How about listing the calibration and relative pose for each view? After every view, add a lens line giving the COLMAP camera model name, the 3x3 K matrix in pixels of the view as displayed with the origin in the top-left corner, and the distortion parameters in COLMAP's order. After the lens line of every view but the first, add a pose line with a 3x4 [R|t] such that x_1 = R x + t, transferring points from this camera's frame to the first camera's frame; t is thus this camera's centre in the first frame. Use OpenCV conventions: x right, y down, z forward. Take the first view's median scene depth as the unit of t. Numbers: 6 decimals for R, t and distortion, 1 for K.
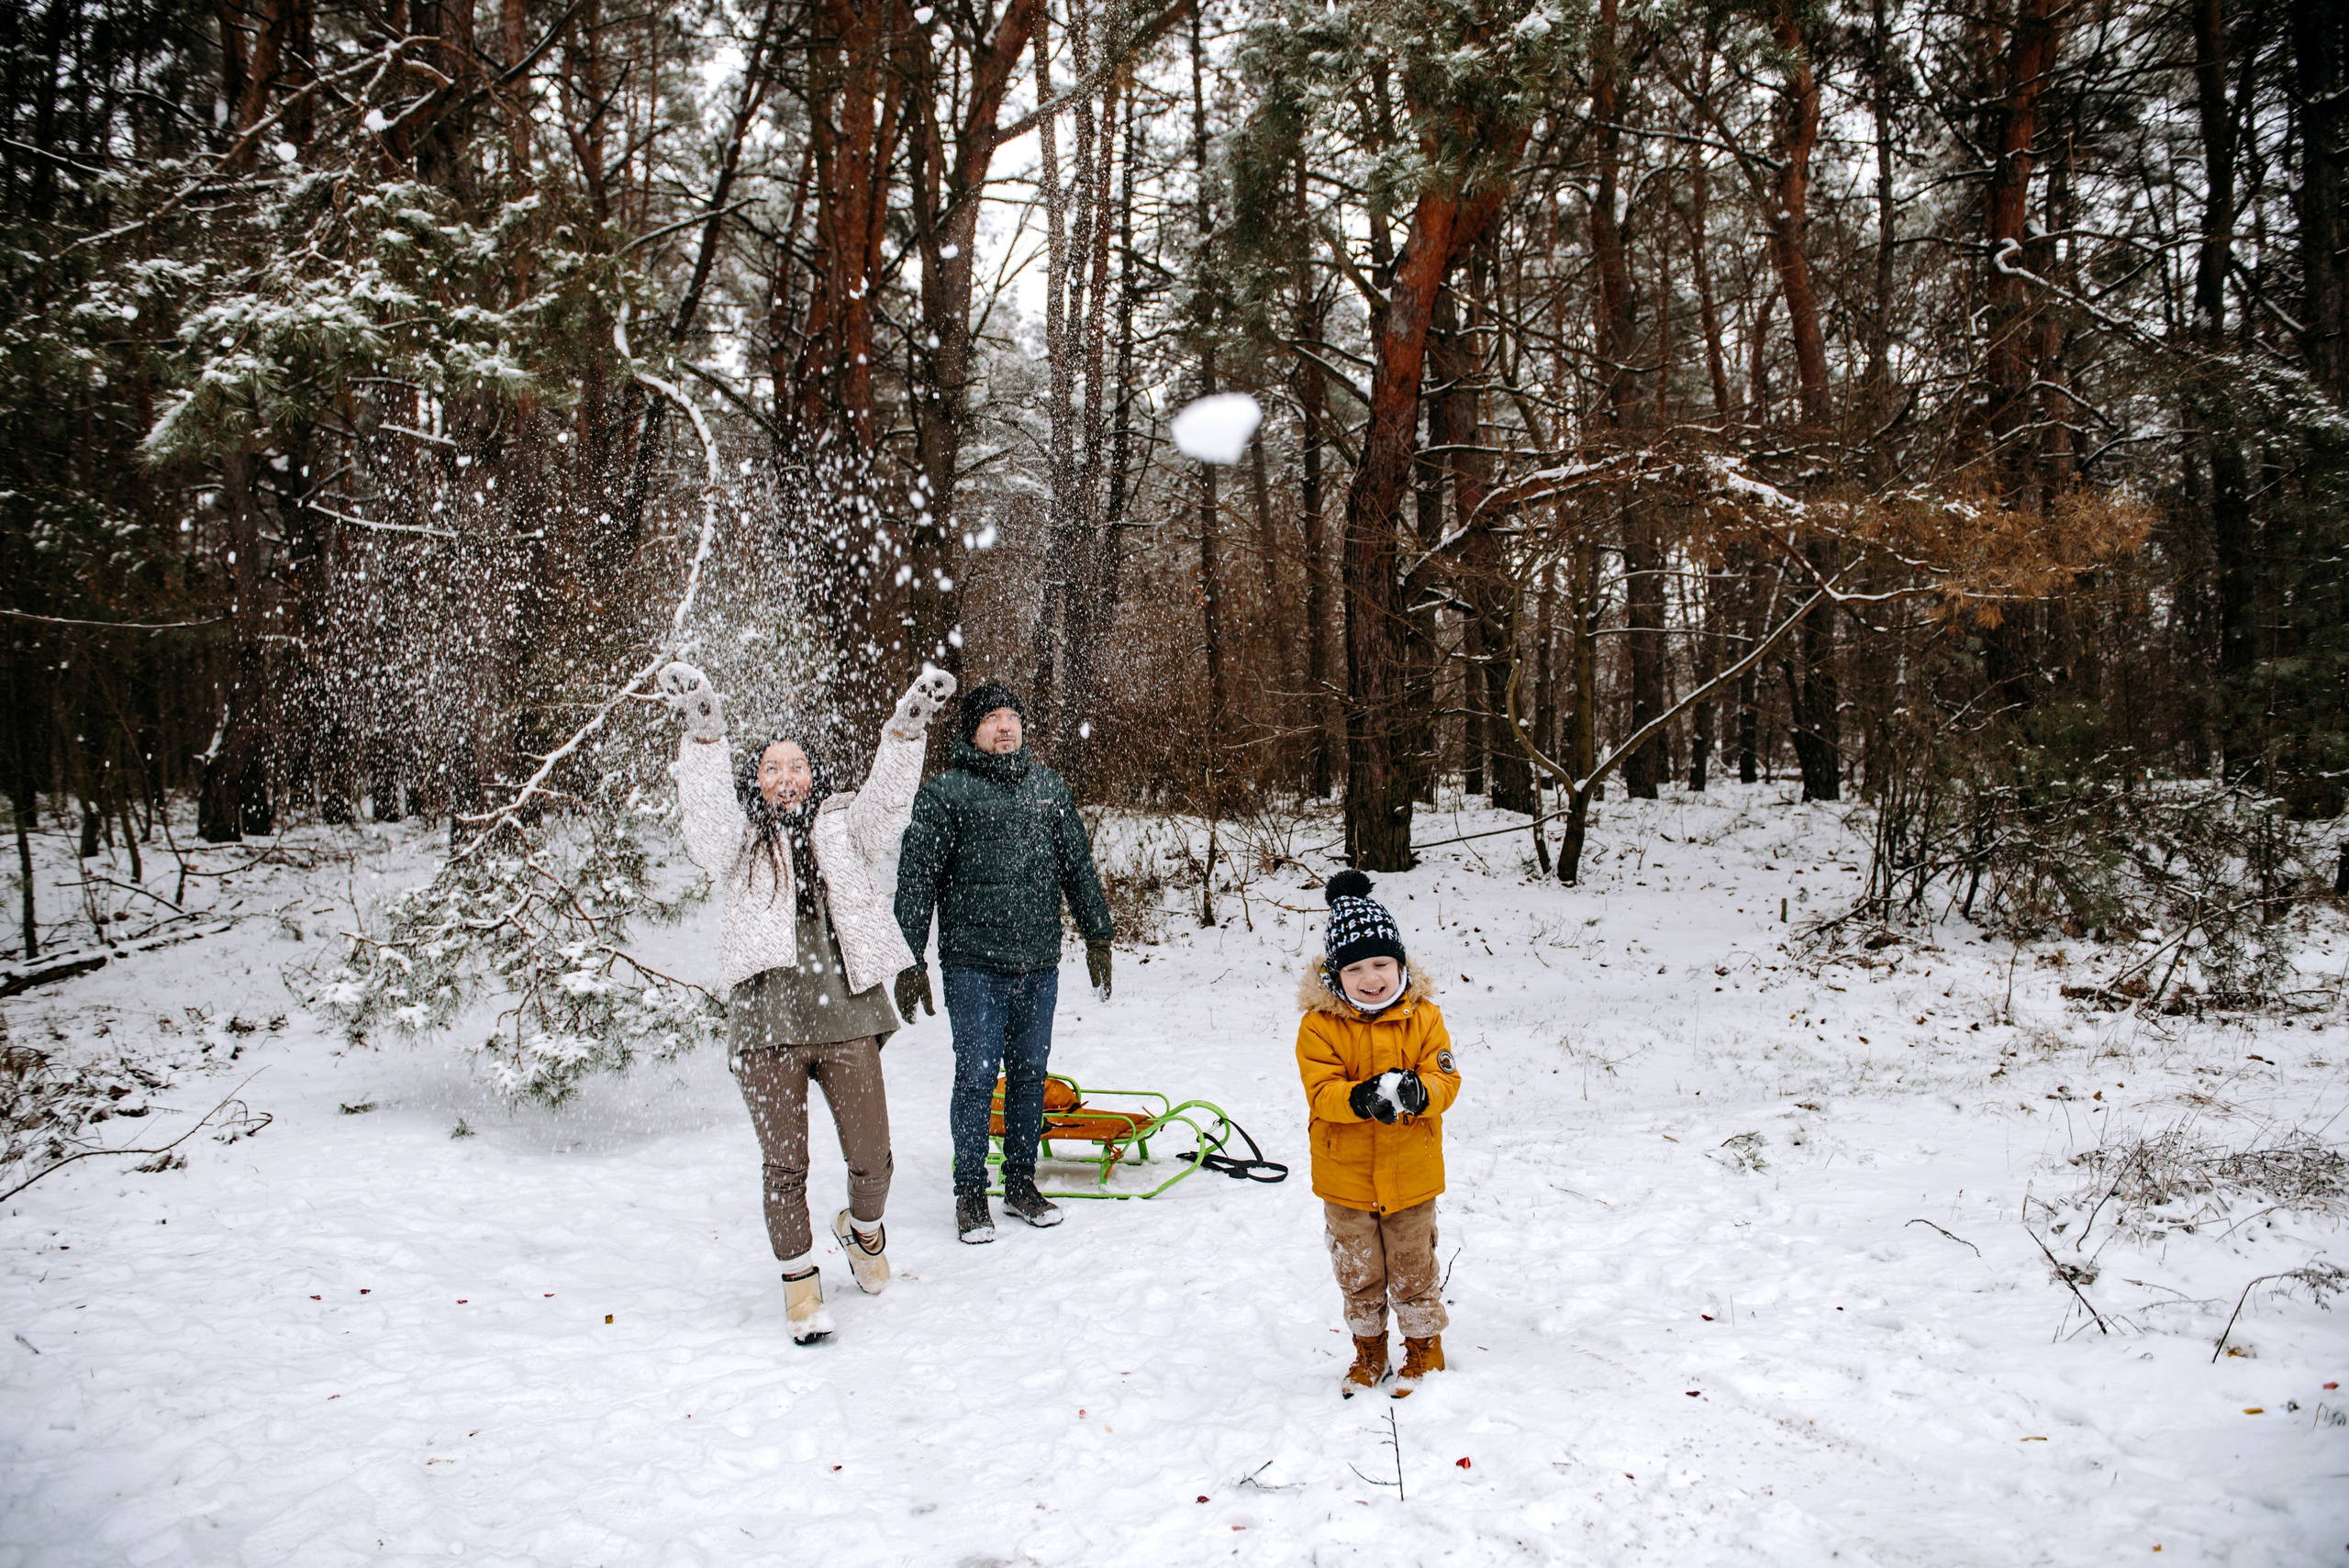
lens RADIAL K [[1626.6, 0, 1174.5], [0, 1626.6, 784.0], [0, 0, 1]] dist [-0.046881, -0.003361]
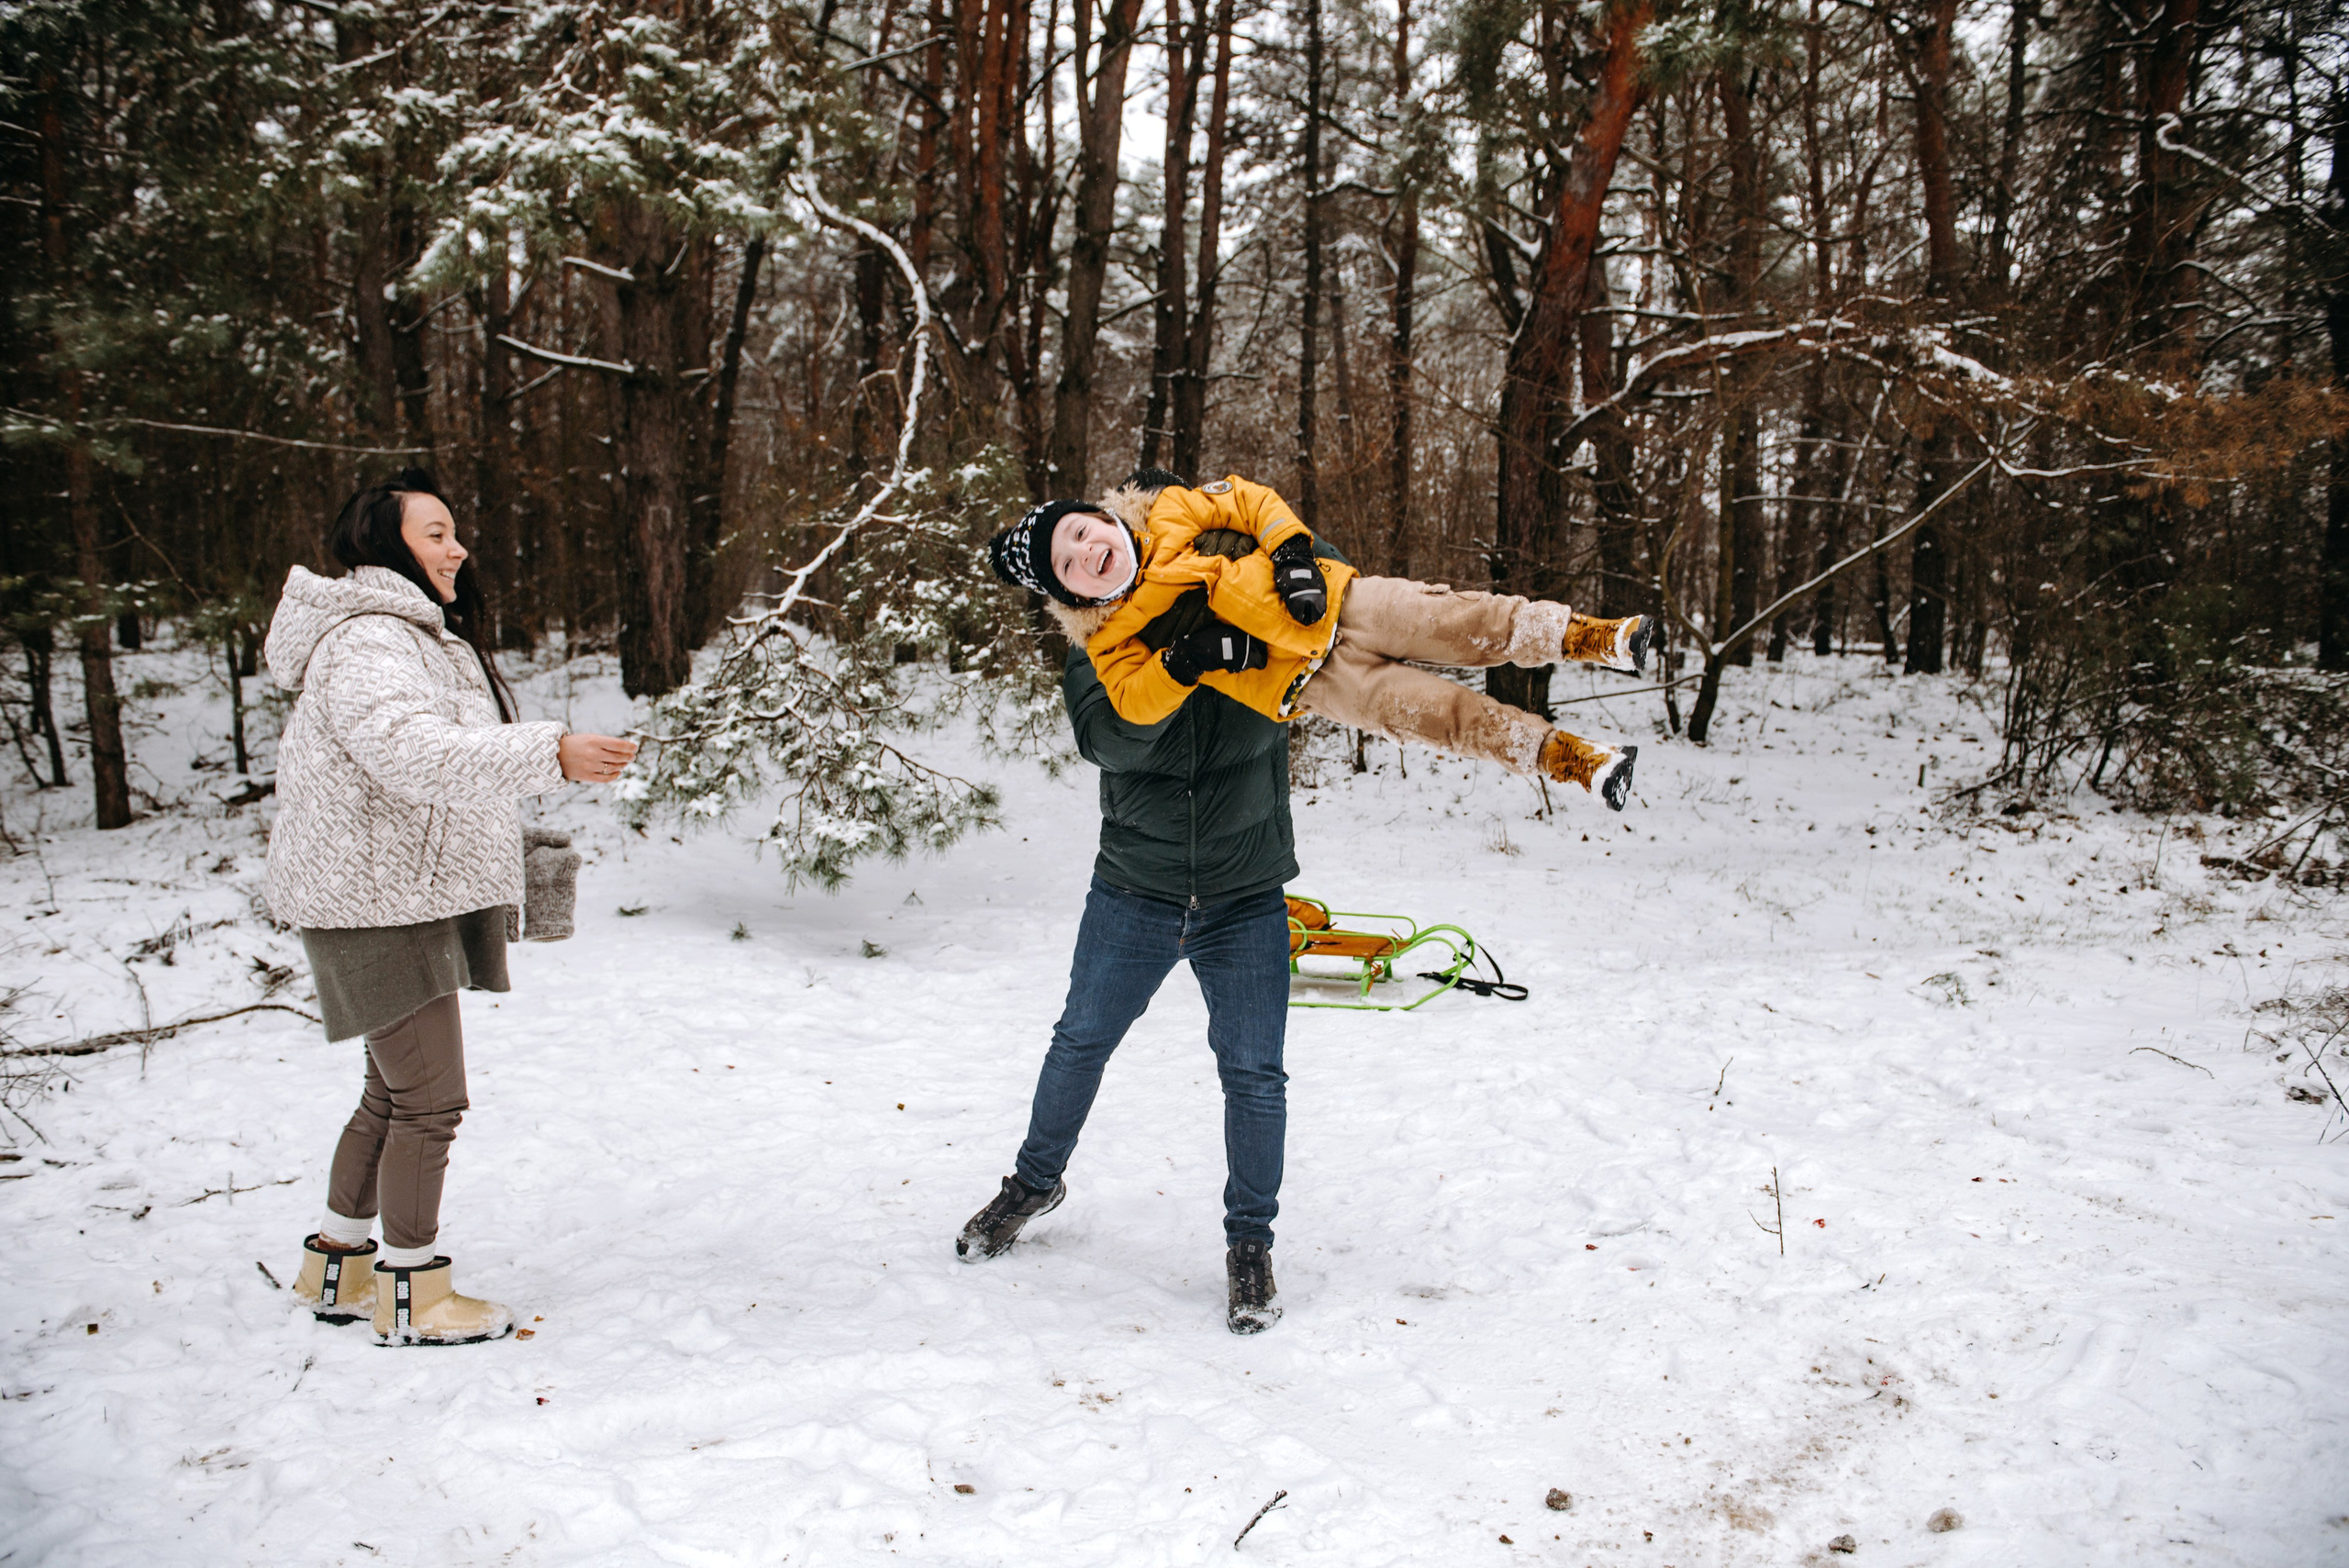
lens RADIAL K [[1626.6, 0, 1174.5], [0, 1626.6, 784.0], [0, 0, 1]] dist [-0.046881, -0.003361]
pose [[0.999312, 0.032453, -0.017954, -0.111935], [-0.030740, 0.995589, 0.088642, 0.009182], [0.020751, -0.088029, 0.995902, -0.051873]]
